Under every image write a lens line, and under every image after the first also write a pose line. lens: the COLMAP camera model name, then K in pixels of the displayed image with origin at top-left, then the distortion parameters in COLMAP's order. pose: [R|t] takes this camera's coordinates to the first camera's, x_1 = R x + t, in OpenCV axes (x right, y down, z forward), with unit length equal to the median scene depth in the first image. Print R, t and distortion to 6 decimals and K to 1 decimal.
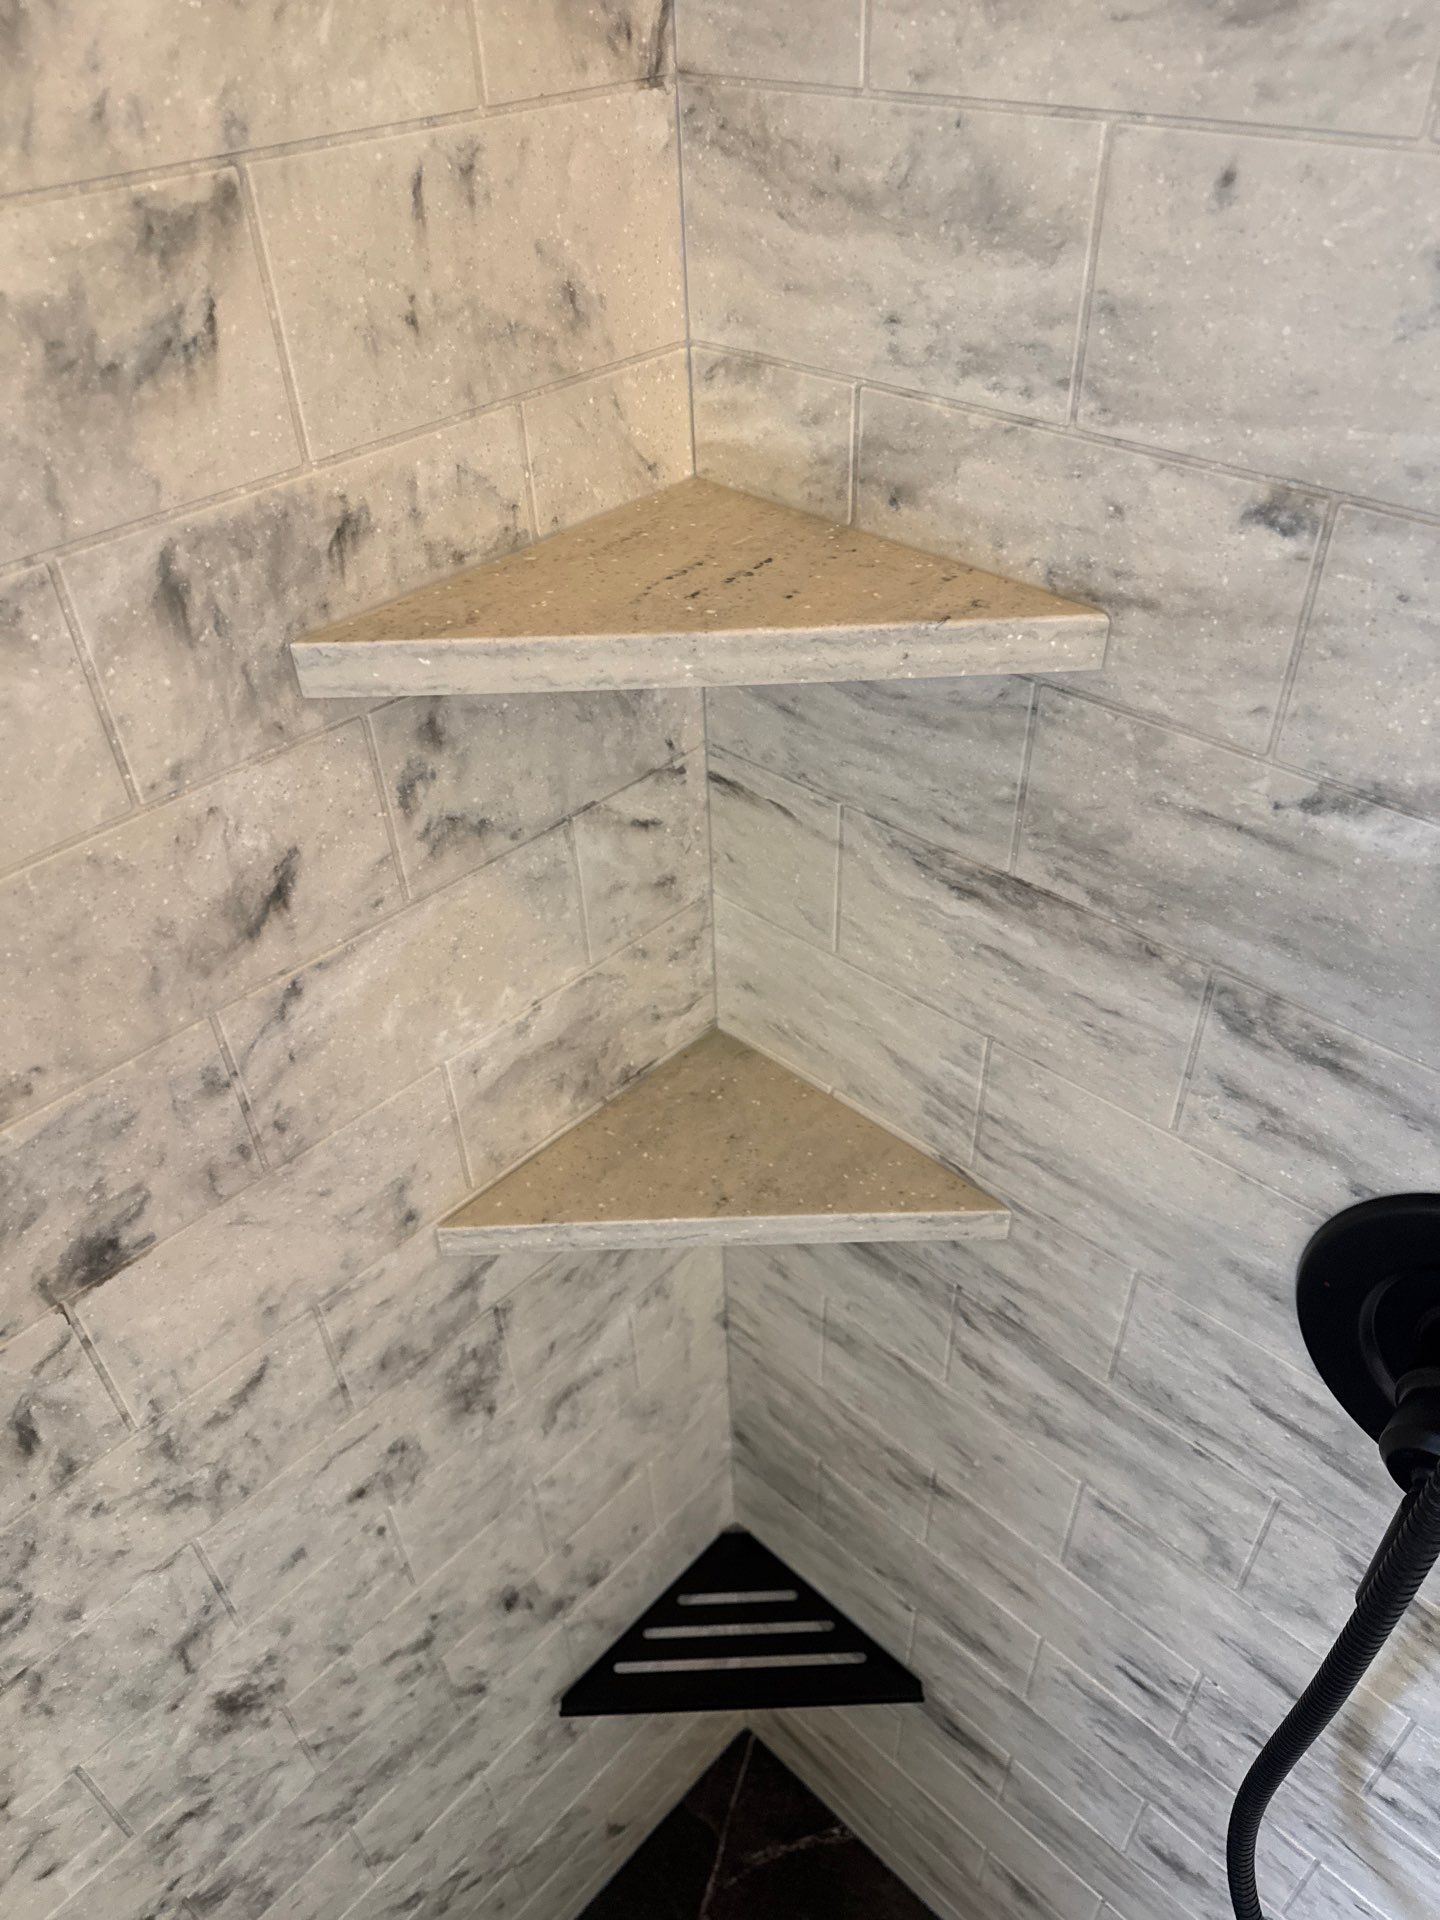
lens RADIAL K [[1360.0, 0, 703.5], [0, 1360.0, 952.2], [0, 0, 1]] dist [0.026352, -0.036213]
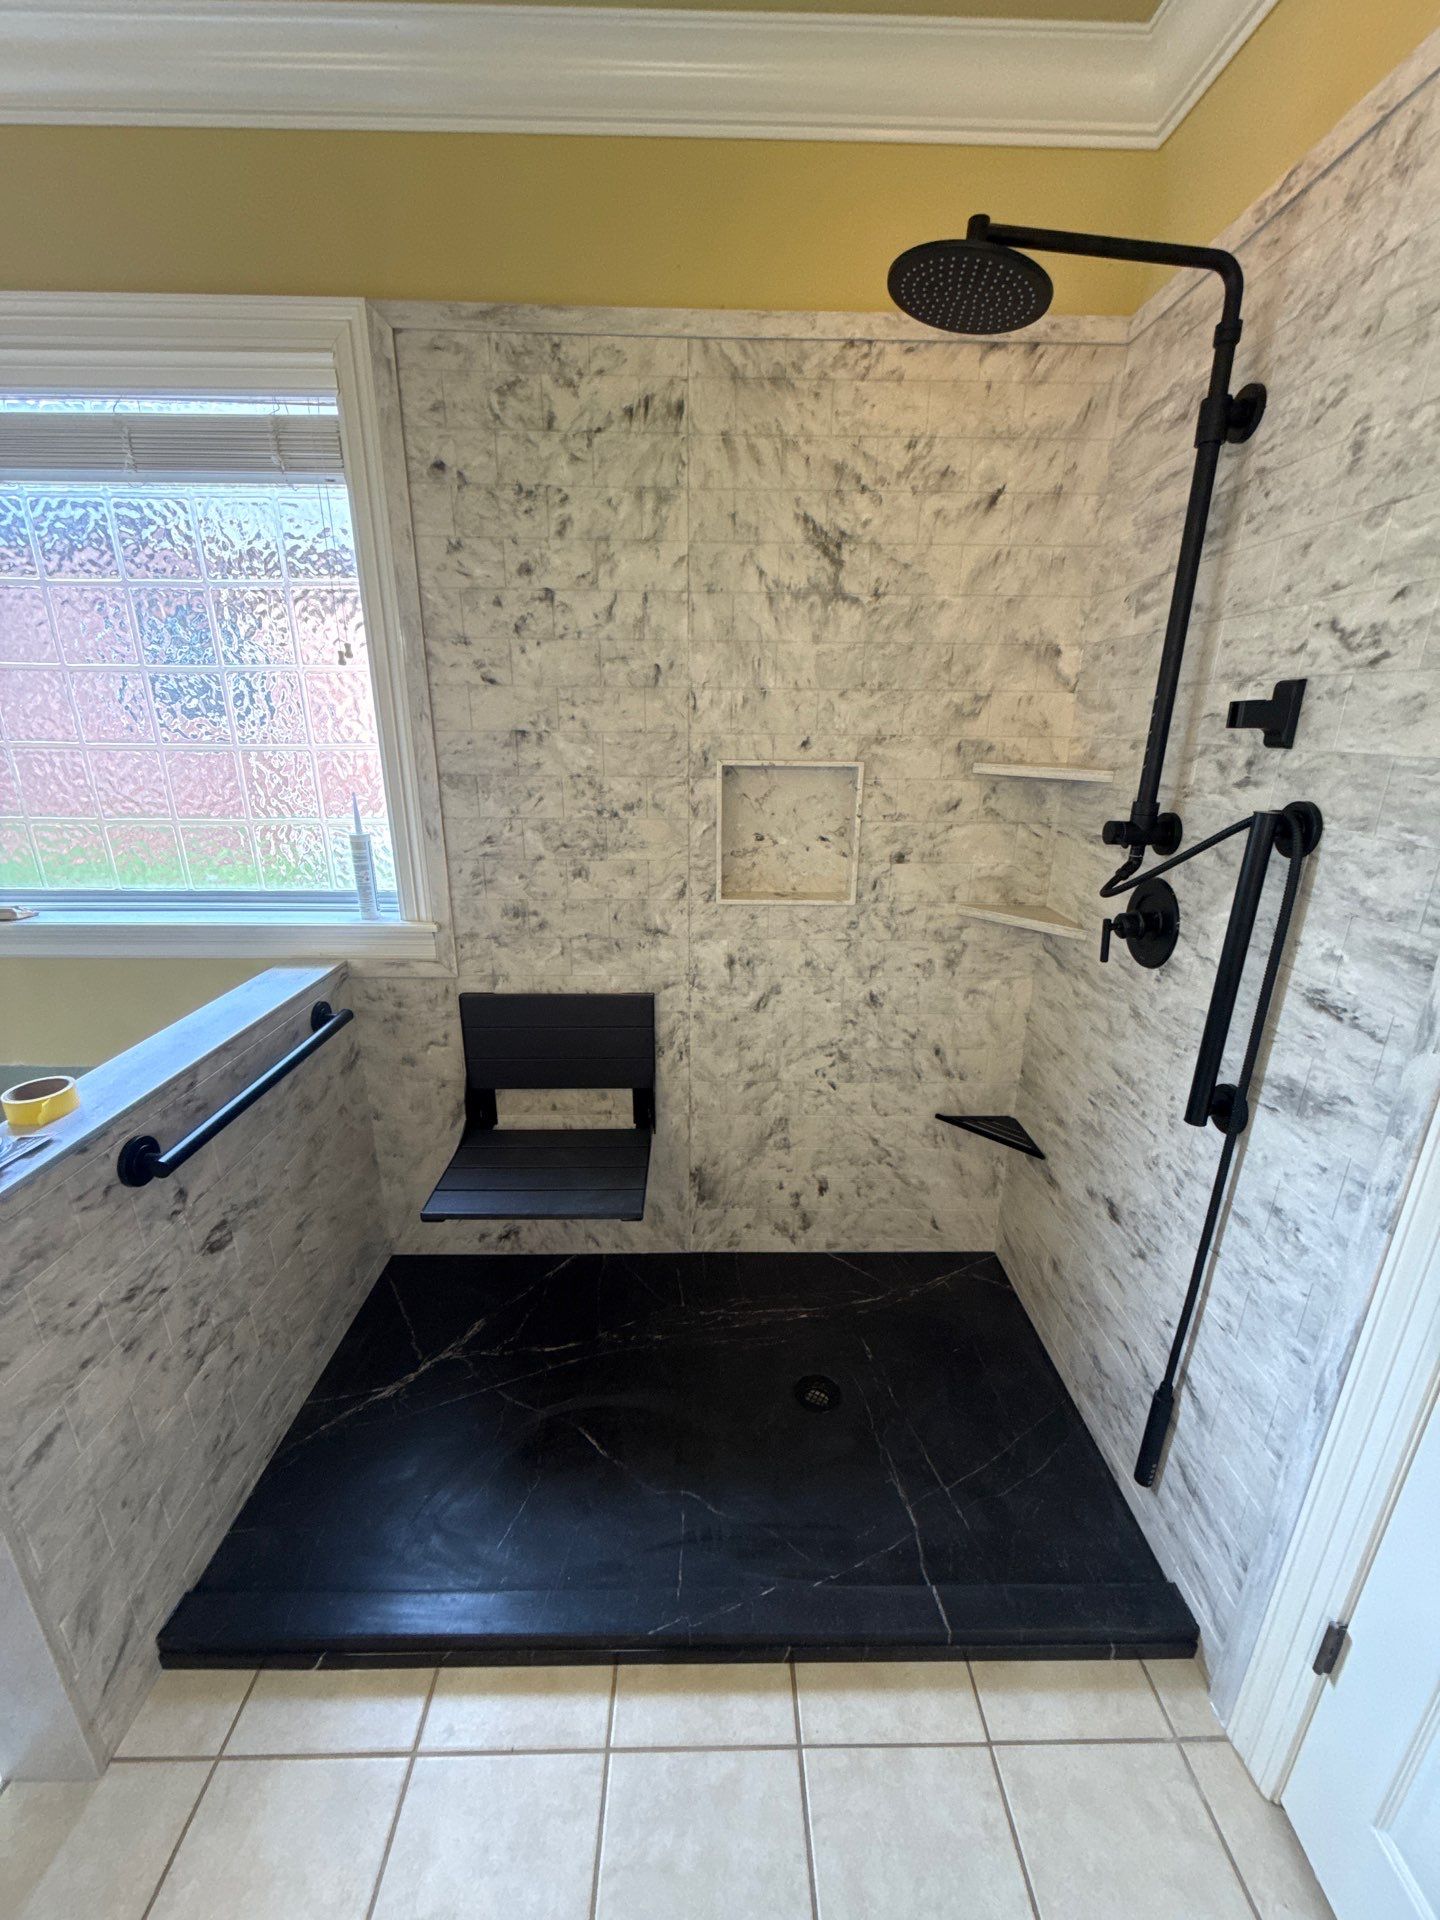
lens RADIAL K [[767.1, 0, 718.9], [0, 767.1, 960.9], [0, 0, 1]] dist [0.001999, -0.001042]
pose [[0.705359, 0.258813, -0.659912, 1.268939], [-0.475955, 0.862816, -0.170342, 1.524044], [0.525296, 0.434241, 0.731778, -1.583308]]
